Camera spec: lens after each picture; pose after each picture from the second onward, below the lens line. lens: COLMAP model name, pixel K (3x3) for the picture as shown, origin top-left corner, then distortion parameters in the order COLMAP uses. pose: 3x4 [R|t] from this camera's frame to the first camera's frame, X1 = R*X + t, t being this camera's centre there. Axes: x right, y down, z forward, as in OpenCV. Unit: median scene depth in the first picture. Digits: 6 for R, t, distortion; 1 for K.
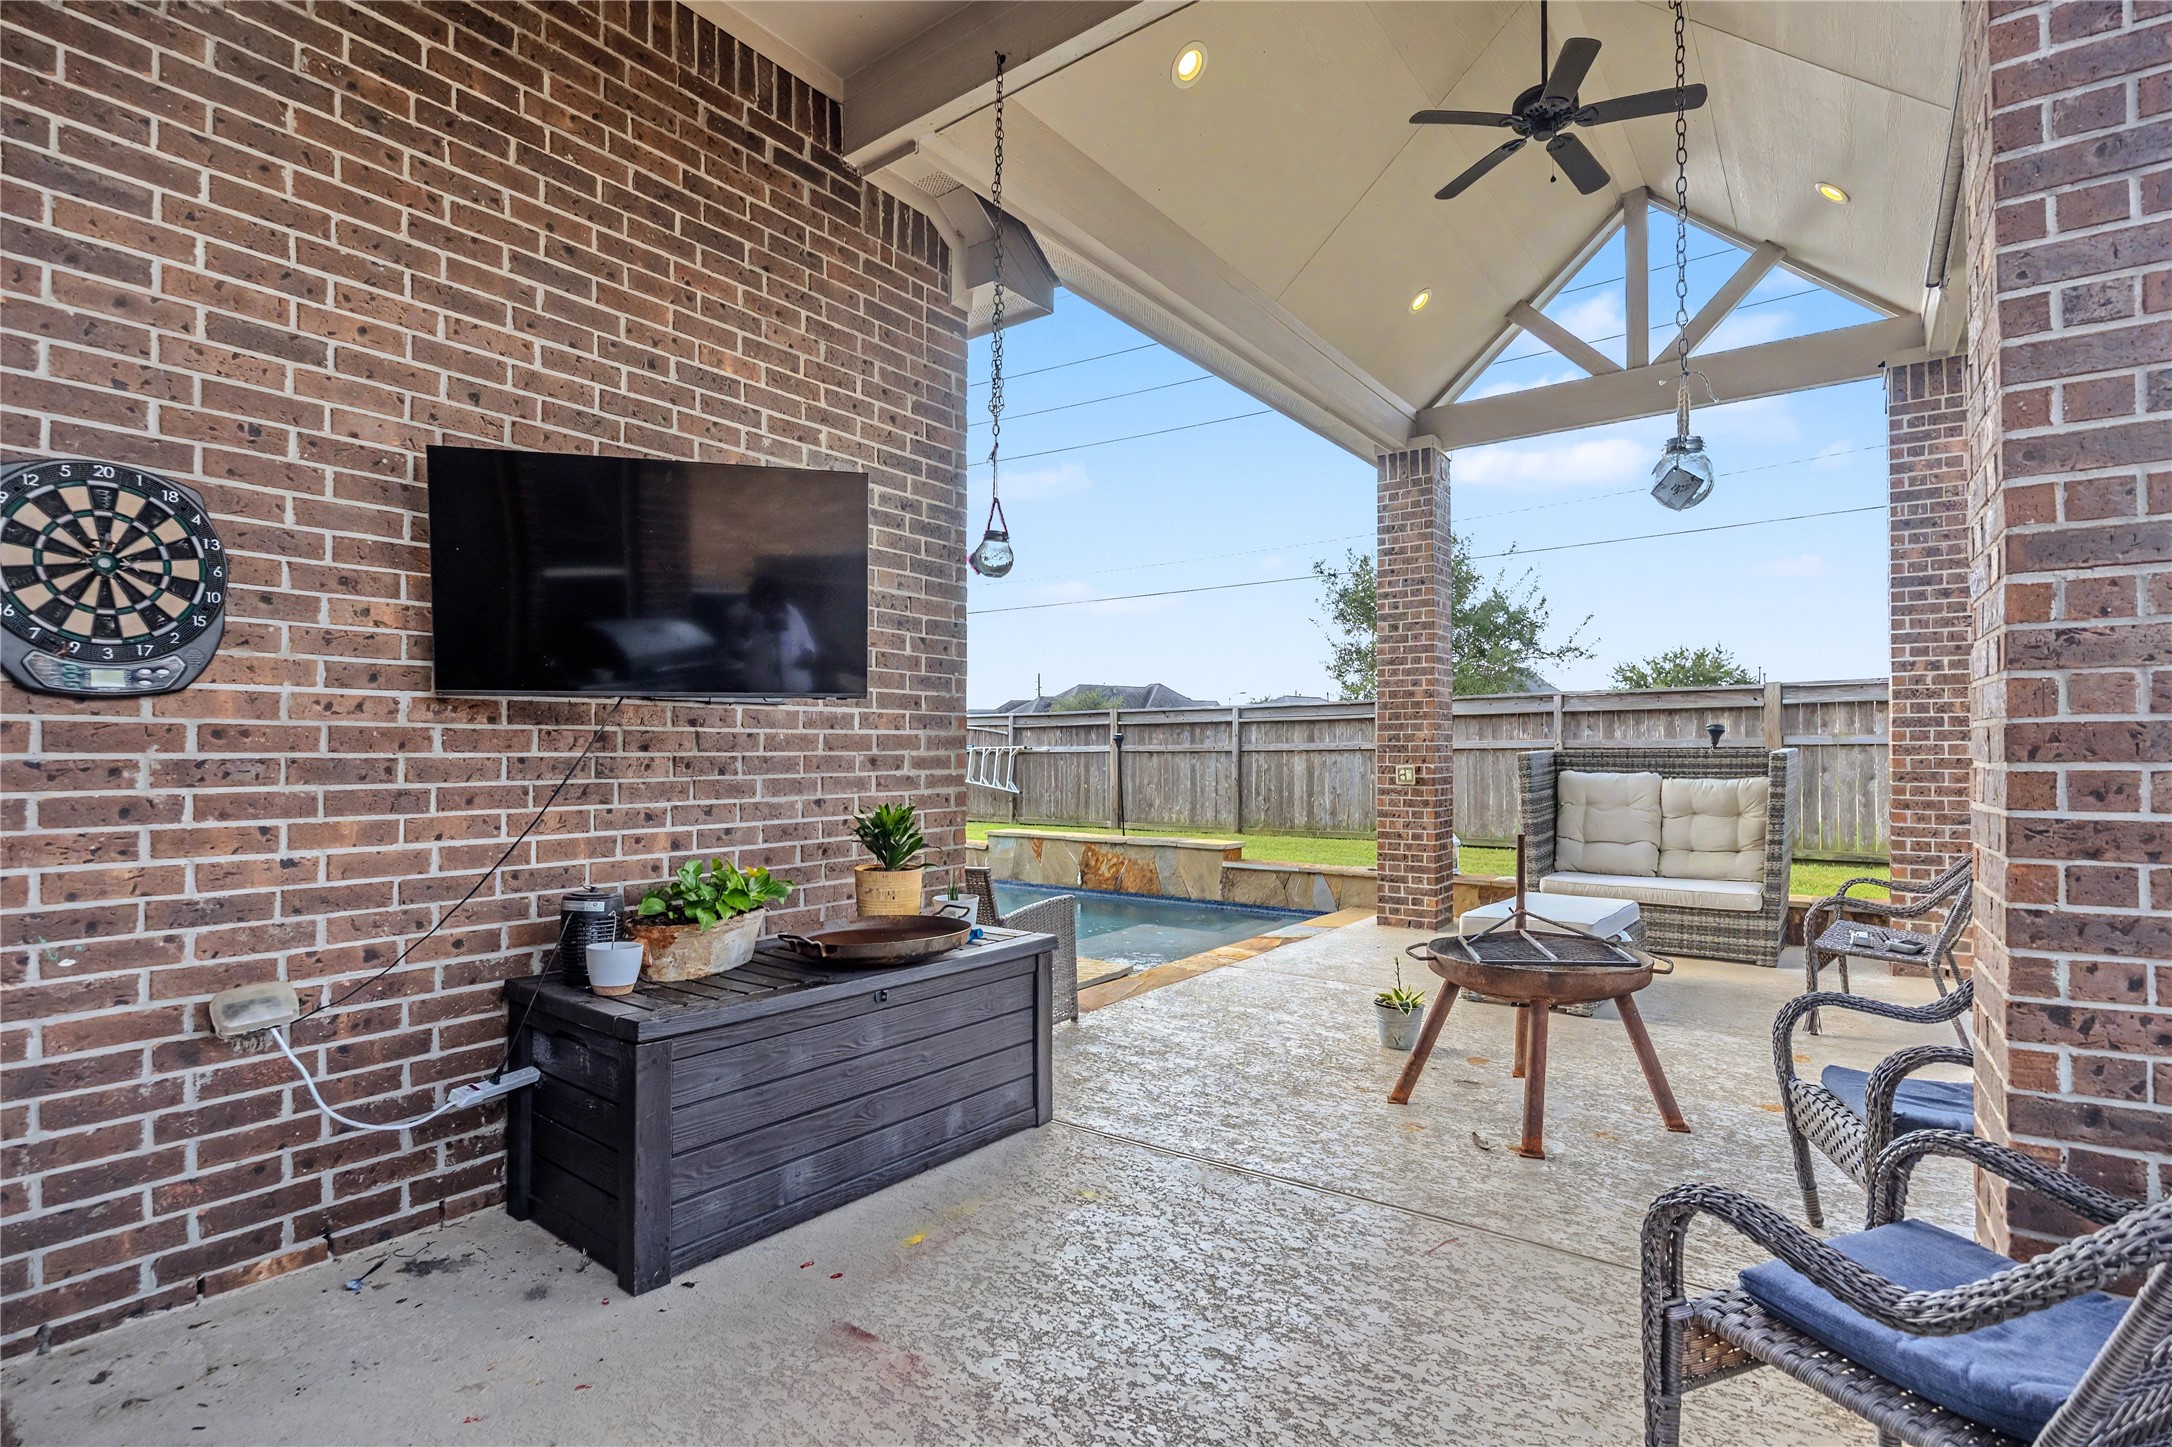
lens RADIAL K [[1035.7, 0, 1077.8], [0, 1035.7, 746.2], [0, 0, 1]] dist [-0.013178, -0.000098]
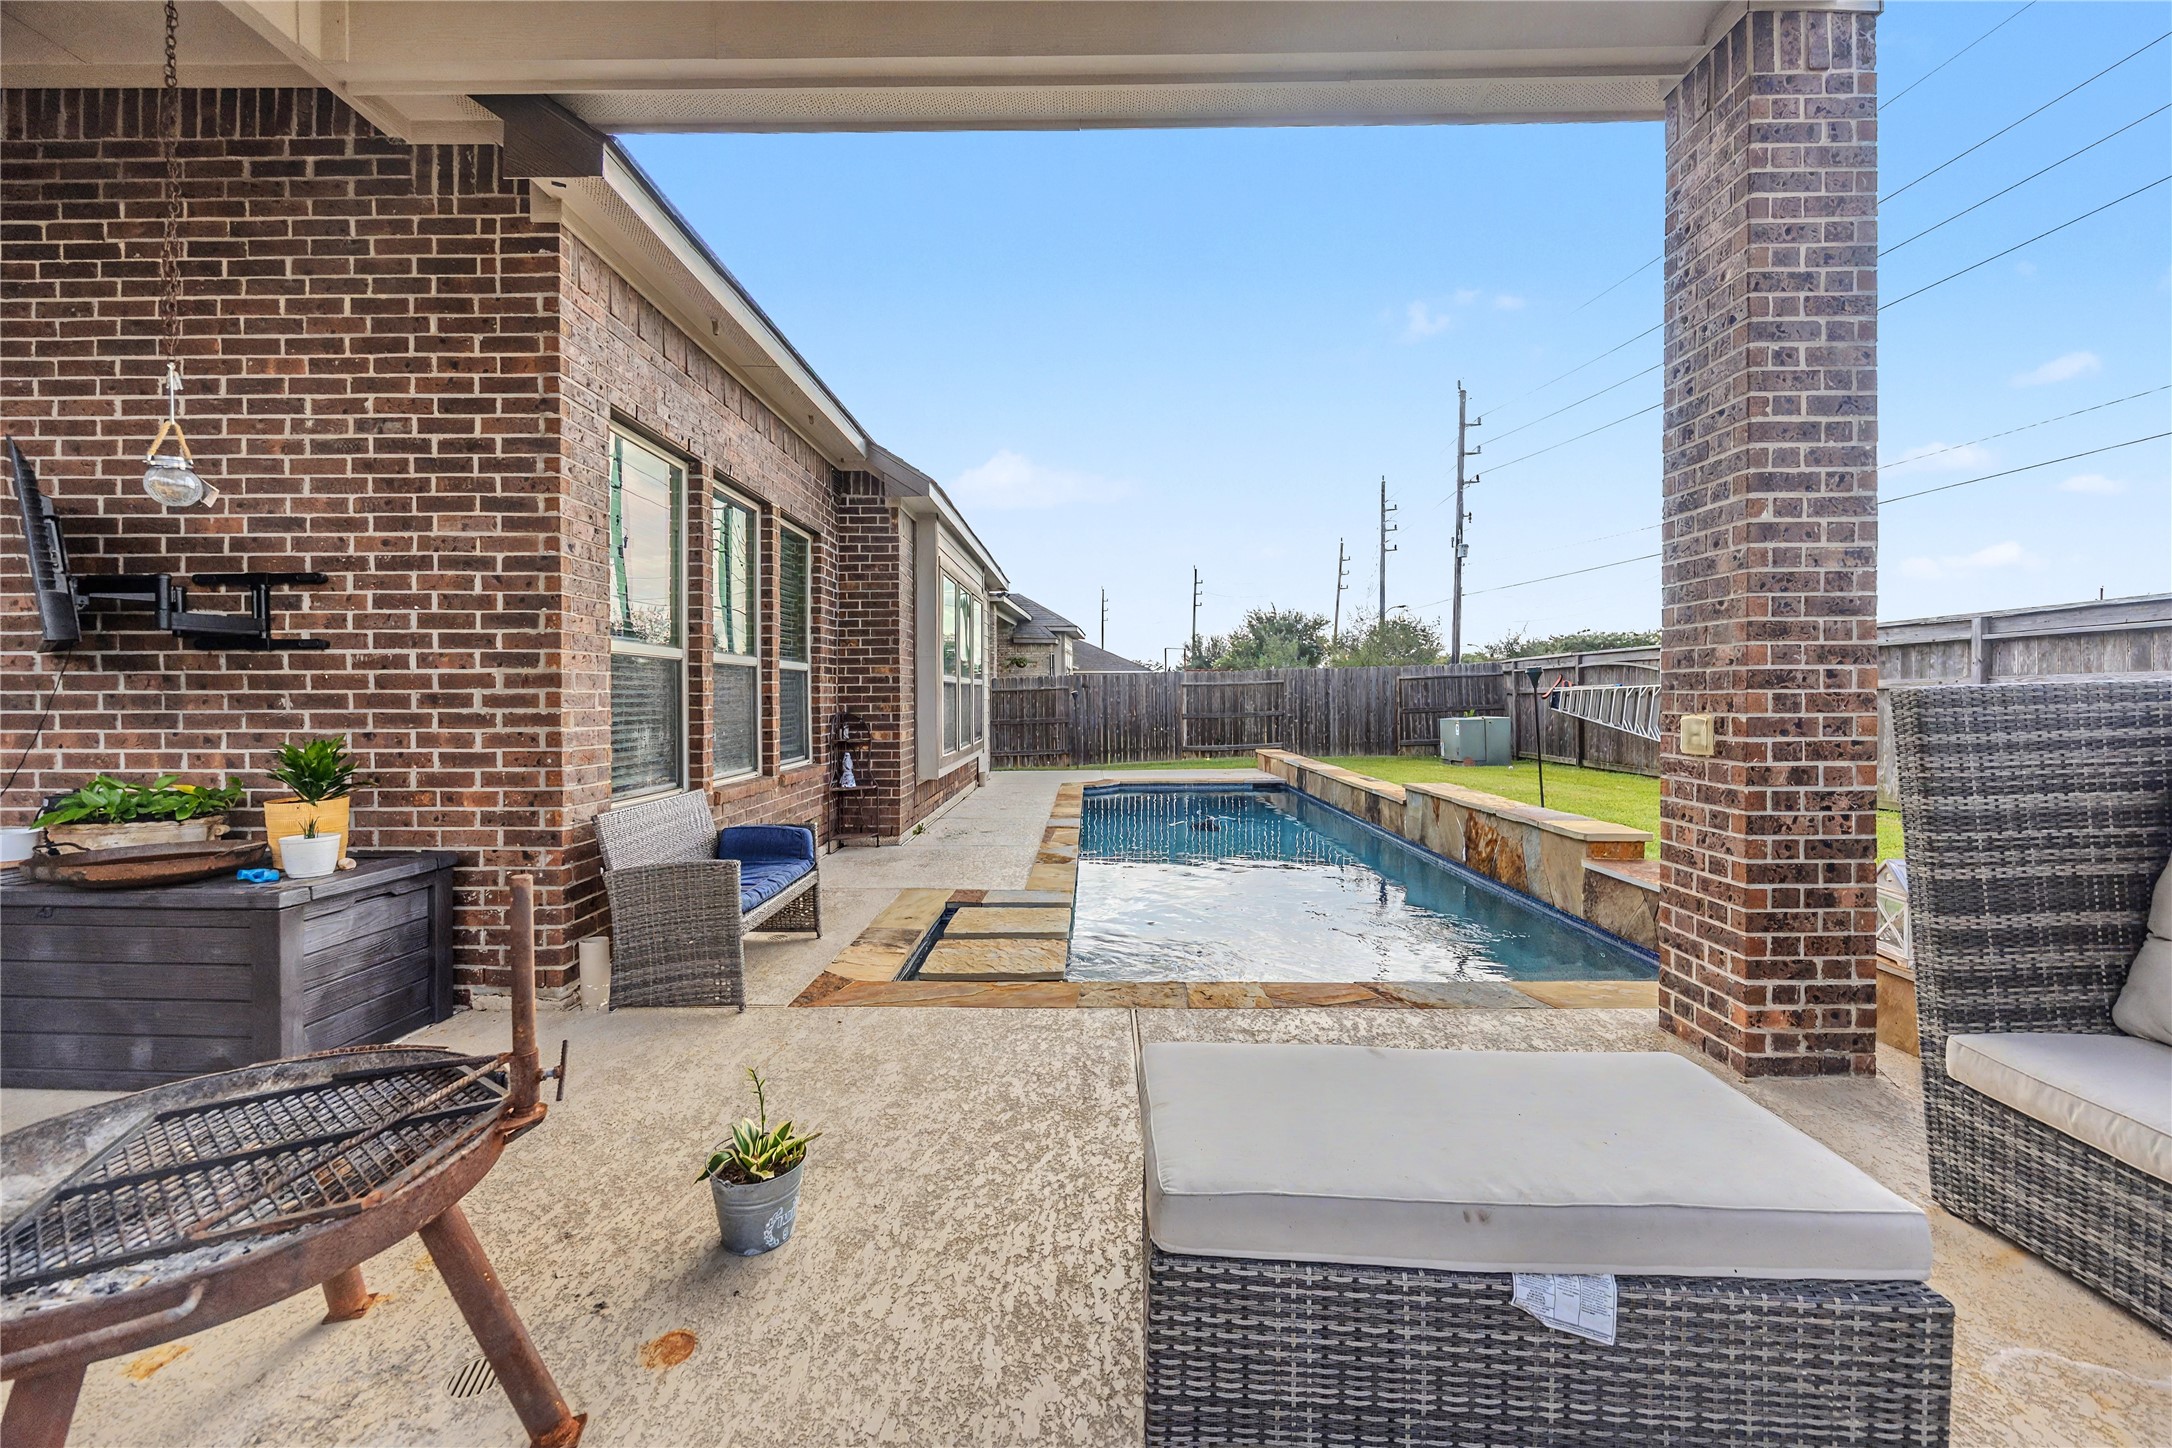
lens RADIAL K [[852.5, 0, 1081.8], [0, 852.5, 700.9], [0, 0, 1]] dist [-0.005552, 0.000801]
pose [[0.595183, 0.008135, -0.803549, 0.945959], [0.005750, 0.999880, 0.014382, 0.008618], [0.803569, -0.013180, 0.595065, 1.082178]]
